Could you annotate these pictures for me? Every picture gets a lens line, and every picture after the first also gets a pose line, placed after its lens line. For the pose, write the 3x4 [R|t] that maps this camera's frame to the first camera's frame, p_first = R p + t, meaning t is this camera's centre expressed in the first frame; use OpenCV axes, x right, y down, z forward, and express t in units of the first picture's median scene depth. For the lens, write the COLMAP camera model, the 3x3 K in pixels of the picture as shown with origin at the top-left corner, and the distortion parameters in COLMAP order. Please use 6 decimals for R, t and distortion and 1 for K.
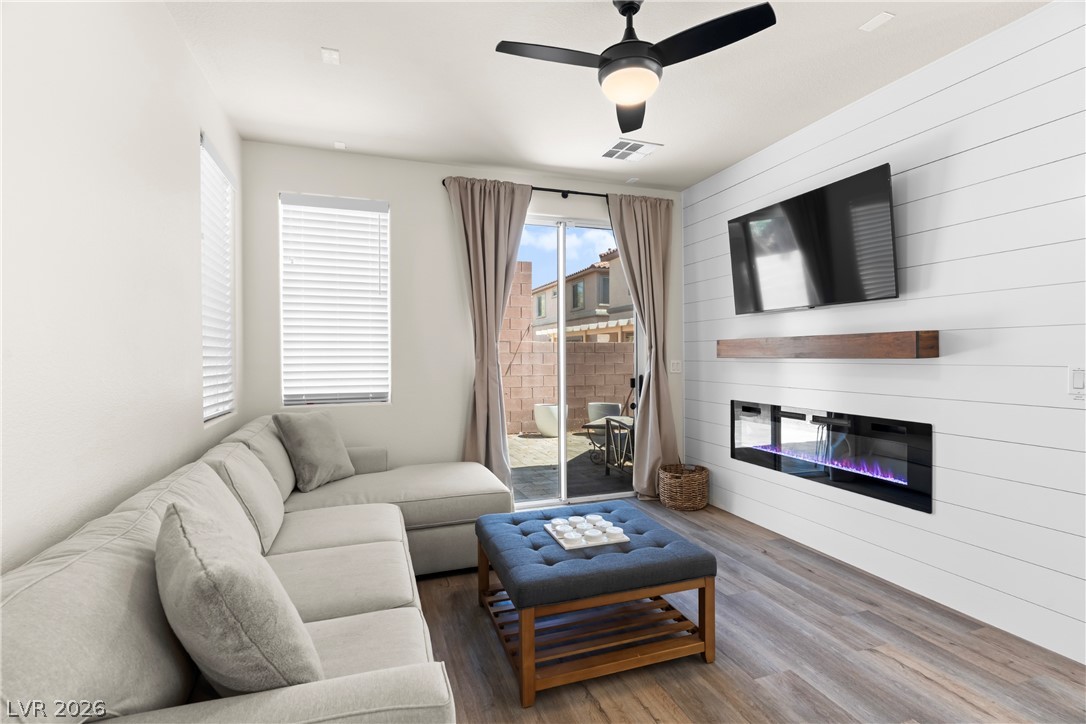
lens RADIAL K [[515.8, 0, 546.0], [0, 515.8, 358.4], [0, 0, 1]] dist [0.001653, -0.000011]
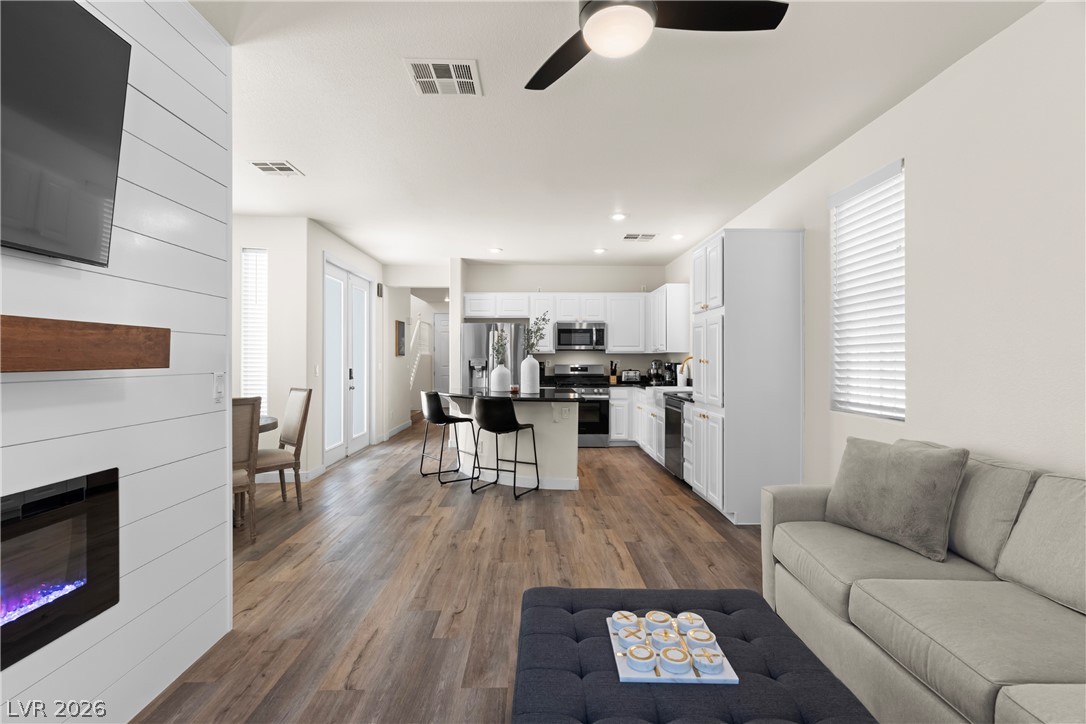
lens RADIAL K [[514.5, 0, 540.8], [0, 514.5, 360.1], [0, 0, 1]] dist [0.001712, 0.000224]
pose [[-0.947479, 0.005183, 0.319777, 0.012493], [0.007764, 0.999947, 0.006798, -0.008157], [-0.319725, 0.008924, -0.947468, 1.055884]]
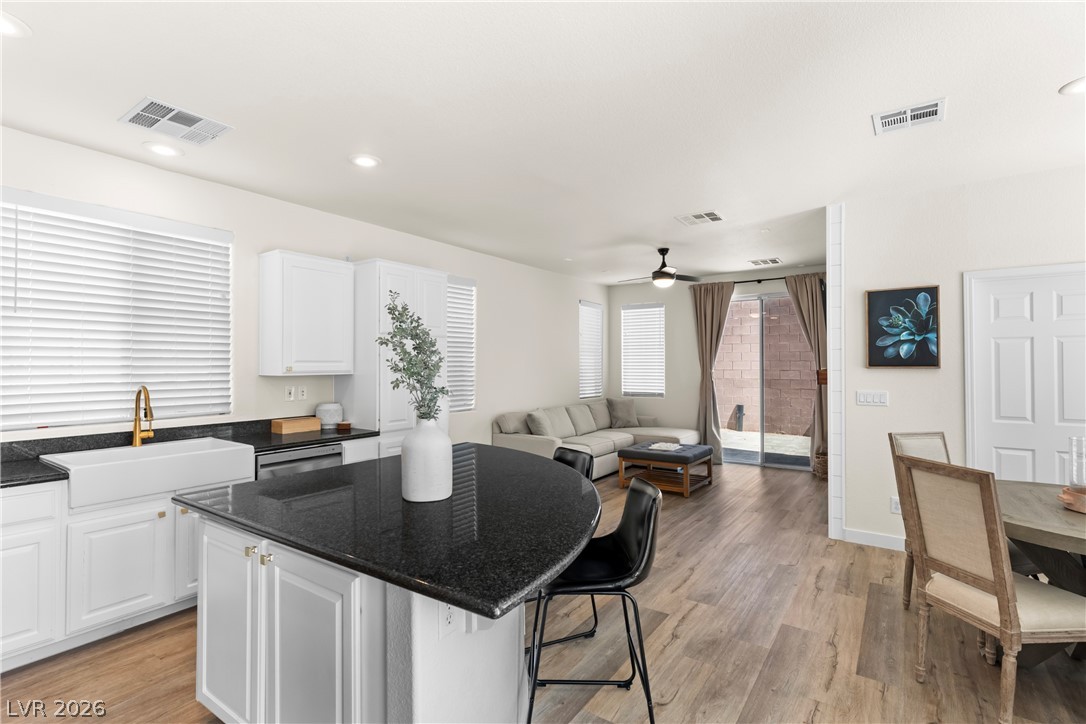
lens RADIAL K [[512.6, 0, 543.0], [0, 512.6, 362.0], [0, 0, 1]] dist [-0.000353, 0.000225]
pose [[0.581307, -0.001737, -0.813682, 1.171312], [-0.006761, 0.999953, -0.006964, -0.043825], [0.813656, 0.009549, 0.581268, -0.644845]]
